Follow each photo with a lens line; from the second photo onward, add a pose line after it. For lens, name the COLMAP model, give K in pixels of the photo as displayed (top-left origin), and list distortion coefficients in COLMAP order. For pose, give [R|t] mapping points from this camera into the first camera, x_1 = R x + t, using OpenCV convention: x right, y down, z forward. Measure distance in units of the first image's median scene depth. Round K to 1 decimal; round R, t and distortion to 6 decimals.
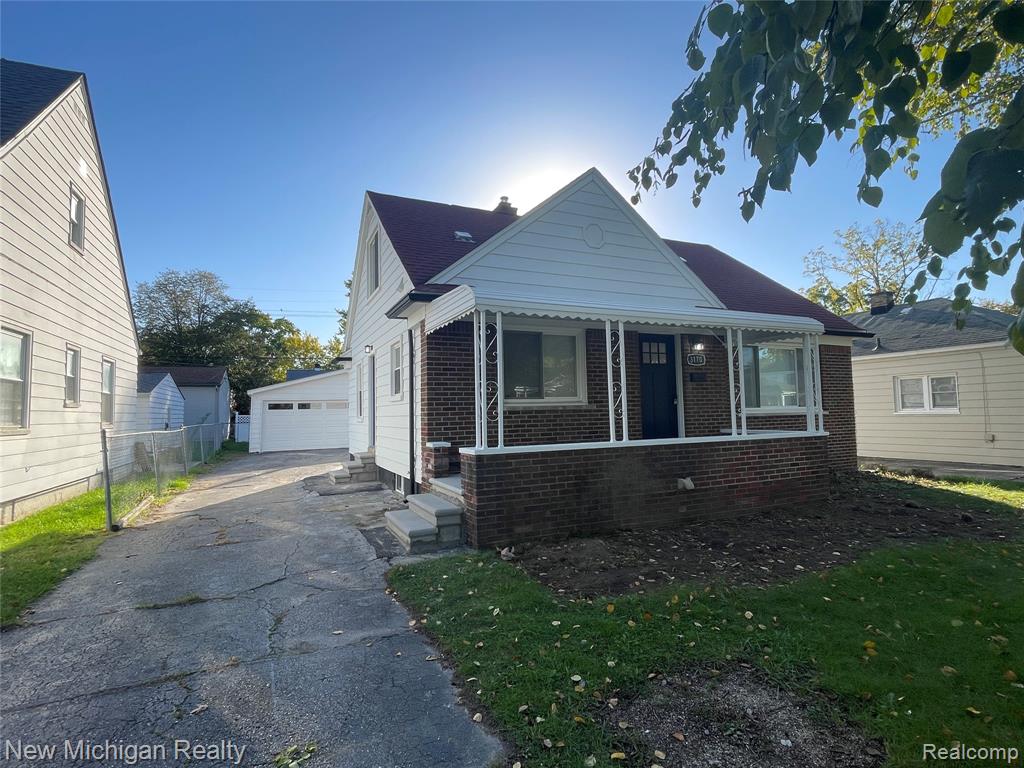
lens RADIAL K [[516.3, 0, 507.0], [0, 516.3, 380.1], [0, 0, 1]] dist [0.000564, -0.001531]
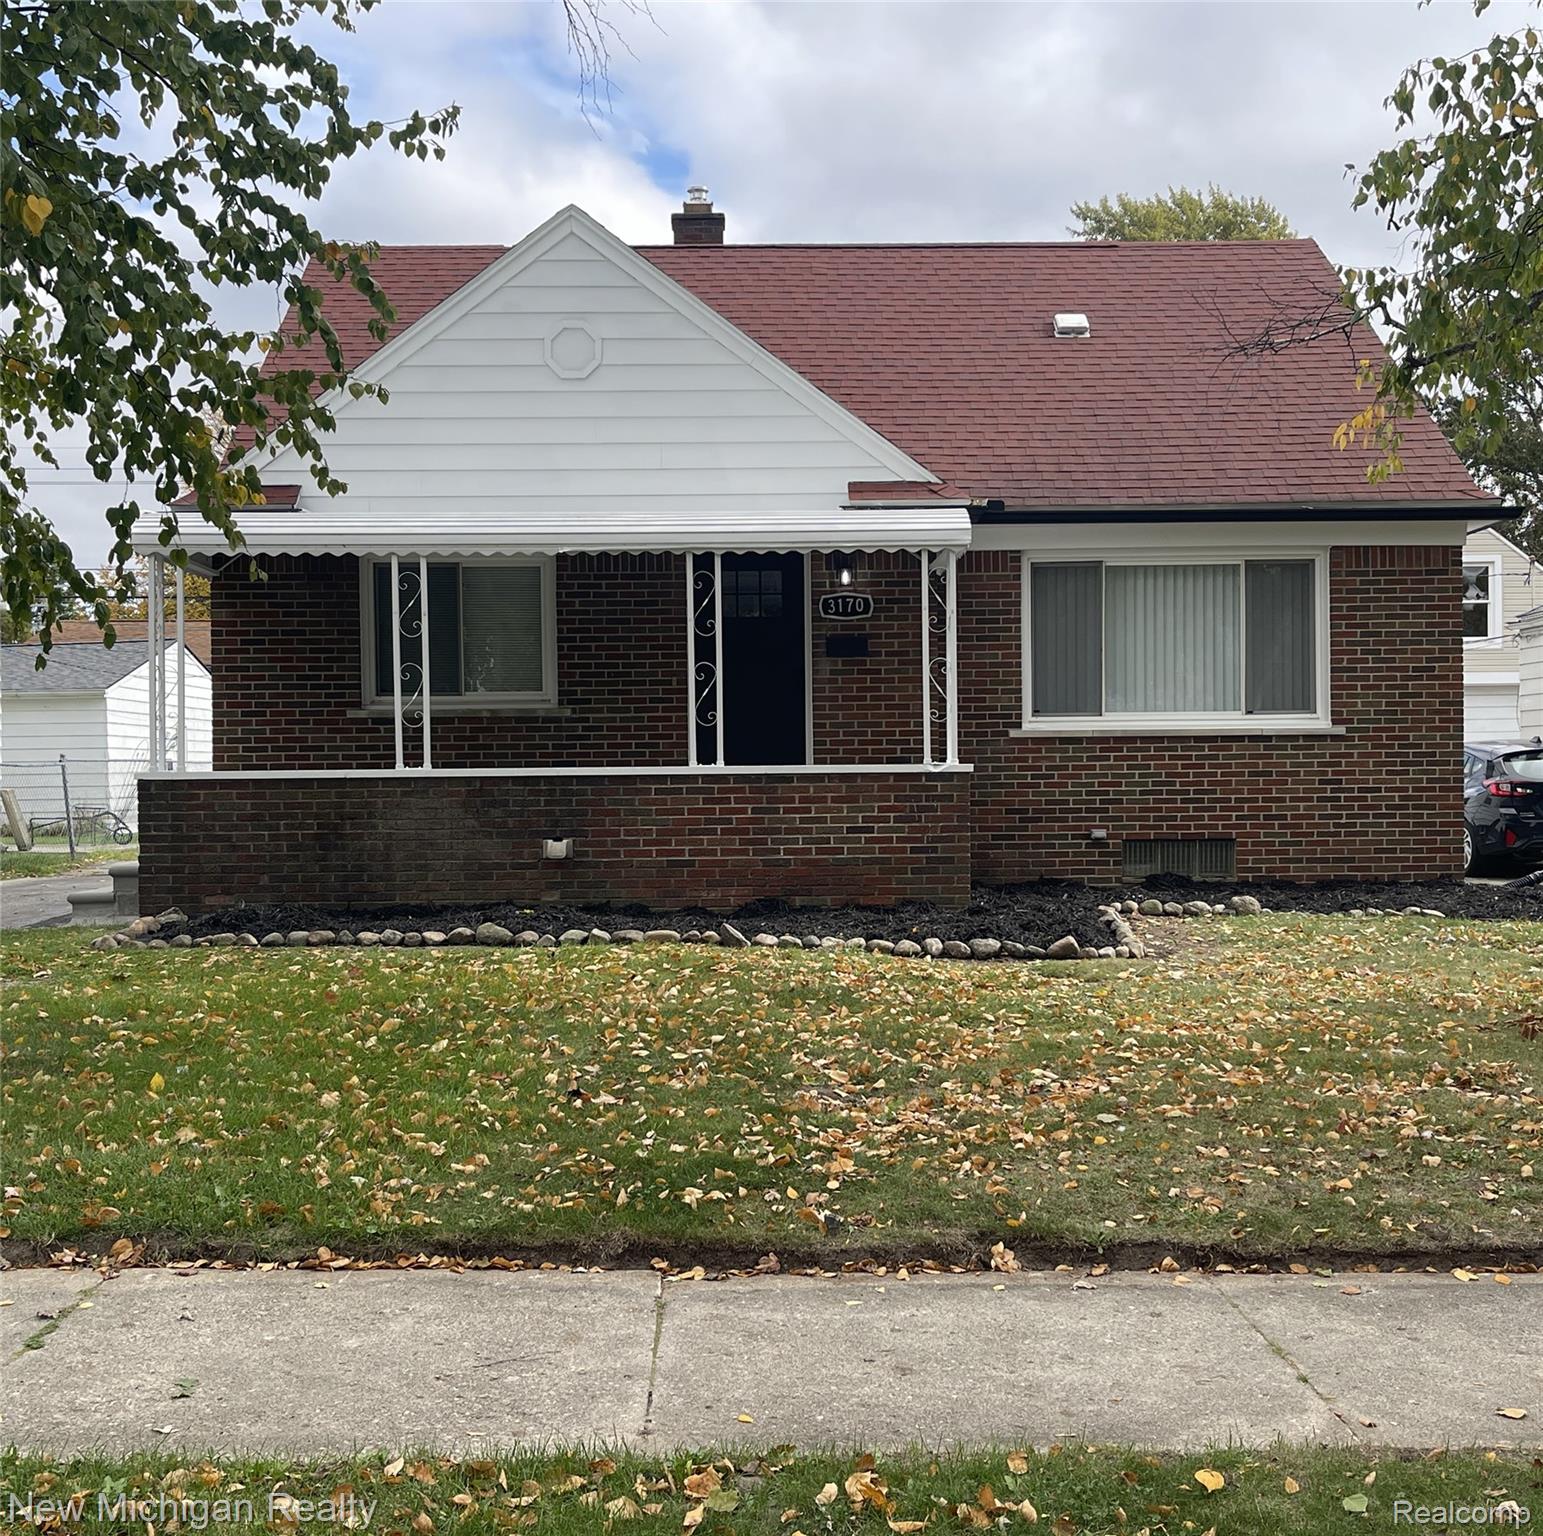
lens RADIAL K [[1891.4, 0, 772.2], [0, 1891.4, 770.2], [0, 0, 1]] dist [0.099900, 0.000000]
pose [[0.914149, 0.011576, -0.405212, 1.136062], [0.017131, 0.997596, 0.067147, -0.010621], [0.405016, -0.068324, 0.911753, -0.599717]]
